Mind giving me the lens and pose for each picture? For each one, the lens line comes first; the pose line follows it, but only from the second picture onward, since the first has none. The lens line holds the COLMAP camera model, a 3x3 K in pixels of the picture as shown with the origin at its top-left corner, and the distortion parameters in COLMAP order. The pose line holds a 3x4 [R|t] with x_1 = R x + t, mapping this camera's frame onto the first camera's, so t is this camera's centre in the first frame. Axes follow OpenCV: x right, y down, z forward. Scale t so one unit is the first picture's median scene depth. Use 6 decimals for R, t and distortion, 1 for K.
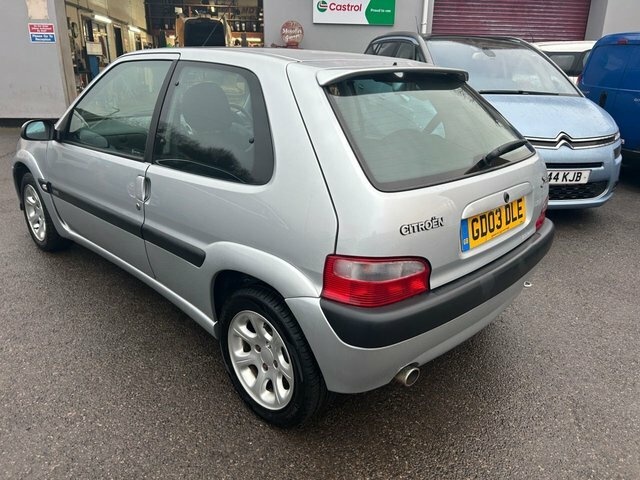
lens RADIAL K [[471.6, 0, 320.0], [0, 471.6, 240.0], [0, 0, 1]] dist [0.044557, -0.045939]
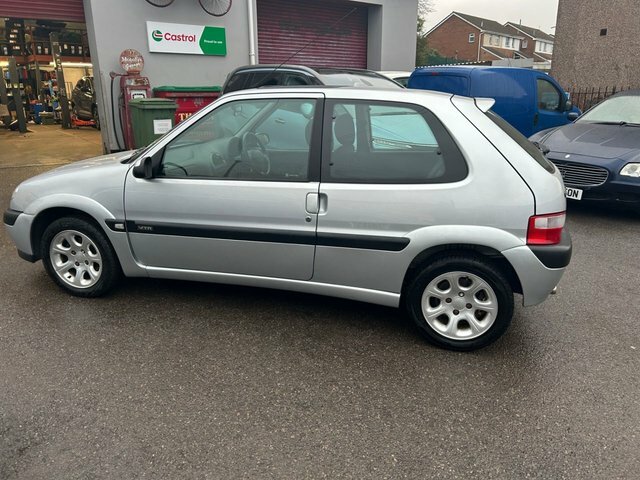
lens RADIAL K [[471.6, 0, 320.0], [0, 471.6, 240.0], [0, 0, 1]] dist [0.044557, -0.045939]
pose [[0.879889, -0.159231, 0.447706, -0.820904], [0.178860, 0.983873, -0.001593, -0.009406], [-0.440232, 0.081478, 0.894179, -0.072595]]
